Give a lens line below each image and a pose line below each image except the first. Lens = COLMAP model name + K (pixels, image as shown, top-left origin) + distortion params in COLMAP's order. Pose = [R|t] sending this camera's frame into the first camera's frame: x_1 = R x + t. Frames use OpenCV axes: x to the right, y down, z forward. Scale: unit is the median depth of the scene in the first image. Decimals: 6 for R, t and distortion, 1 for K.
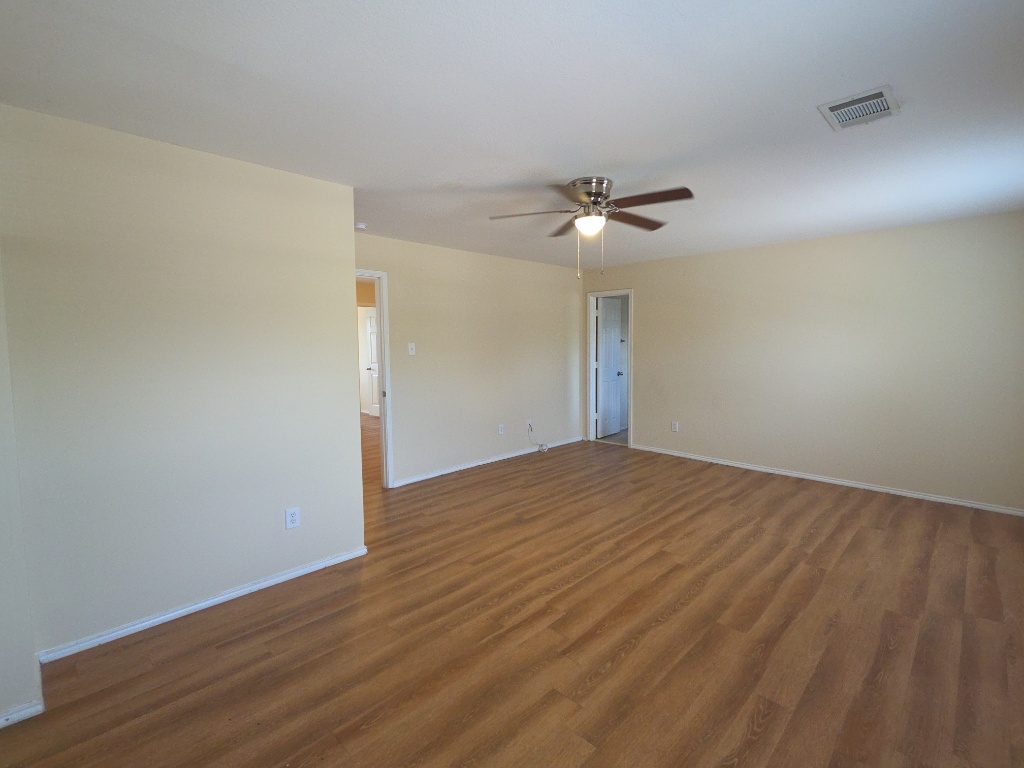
lens RADIAL K [[484.2, 0, 512.0], [0, 484.2, 384.0], [0, 0, 1]] dist [-0.016172, -0.000625]
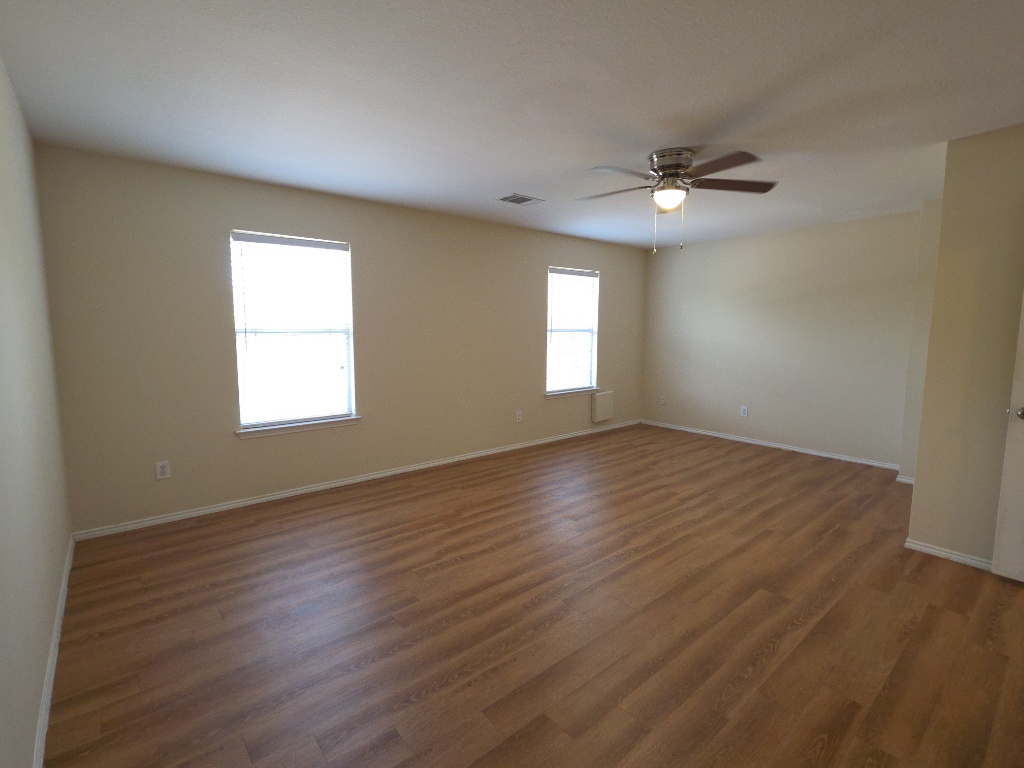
lens RADIAL K [[484.2, 0, 512.0], [0, 484.2, 384.0], [0, 0, 1]] dist [-0.016172, -0.000625]
pose [[-0.995438, -0.001283, 0.095406, 0.362414], [0.018278, 0.978829, 0.203863, -0.154131], [-0.093647, 0.204677, -0.974340, 1.925538]]
